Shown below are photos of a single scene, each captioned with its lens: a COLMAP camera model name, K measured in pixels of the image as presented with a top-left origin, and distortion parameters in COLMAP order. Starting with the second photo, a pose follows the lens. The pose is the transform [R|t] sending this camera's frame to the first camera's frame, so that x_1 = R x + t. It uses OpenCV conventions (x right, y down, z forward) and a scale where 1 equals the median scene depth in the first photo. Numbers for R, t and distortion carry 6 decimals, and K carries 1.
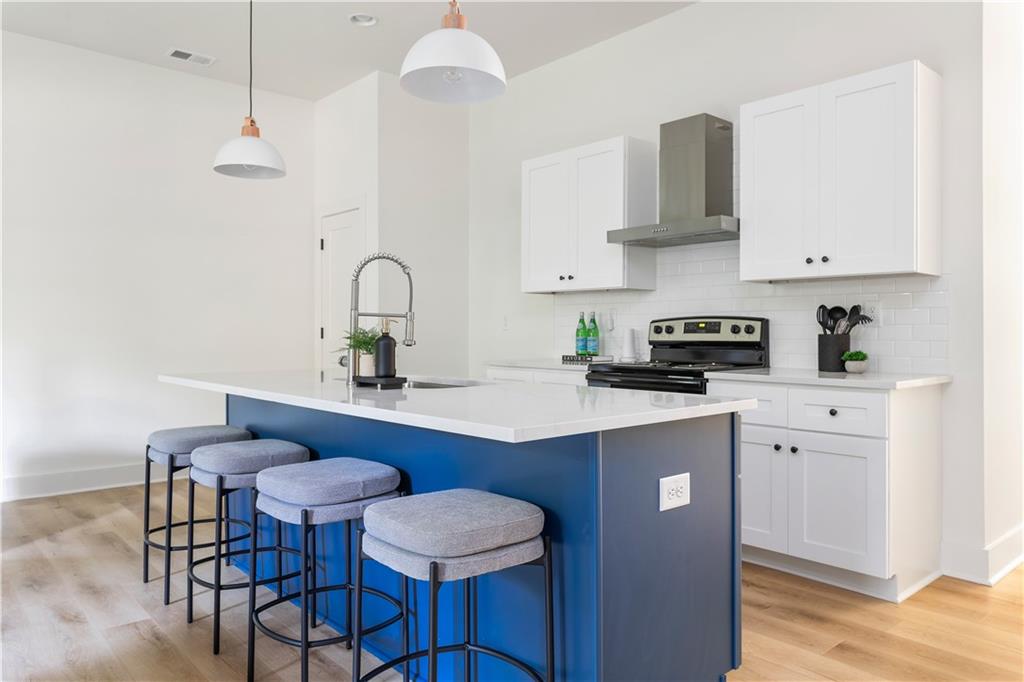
lens RADIAL K [[722.2, 0, 508.7], [0, 722.2, 330.2], [0, 0, 1]] dist [-0.000035, 0.004316]
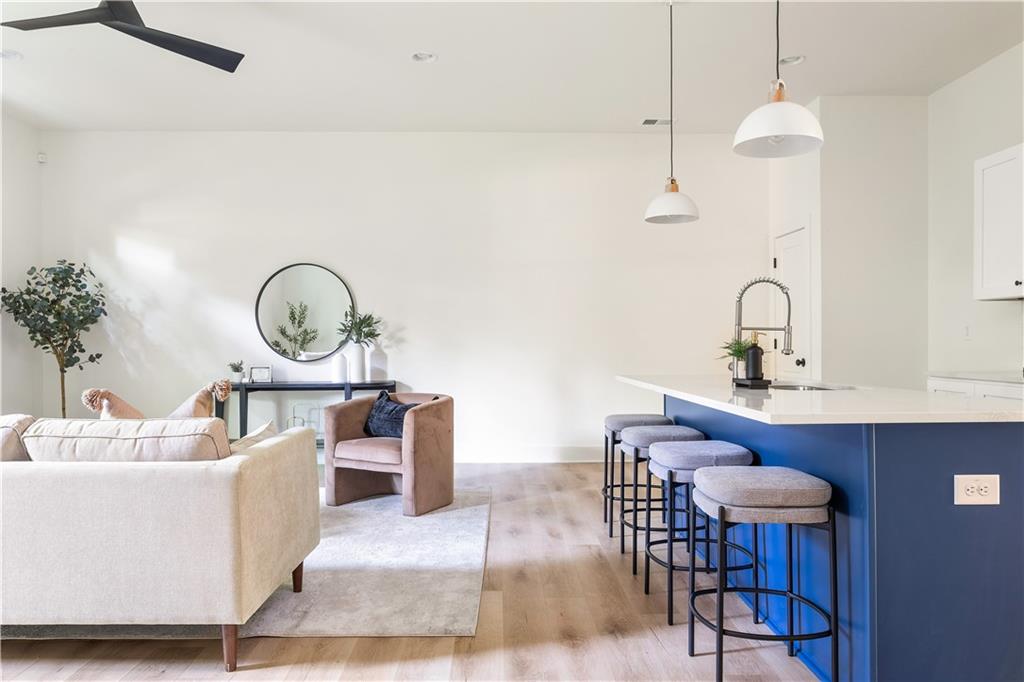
lens RADIAL K [[722.2, 0, 513.1], [0, 722.2, 344.9], [0, 0, 1]] dist [-0.000035, 0.004316]
pose [[0.767469, -0.003717, -0.641075, 0.295217], [0.006988, 0.999972, 0.002567, -0.000227], [0.641048, -0.006450, 0.767474, -0.205659]]
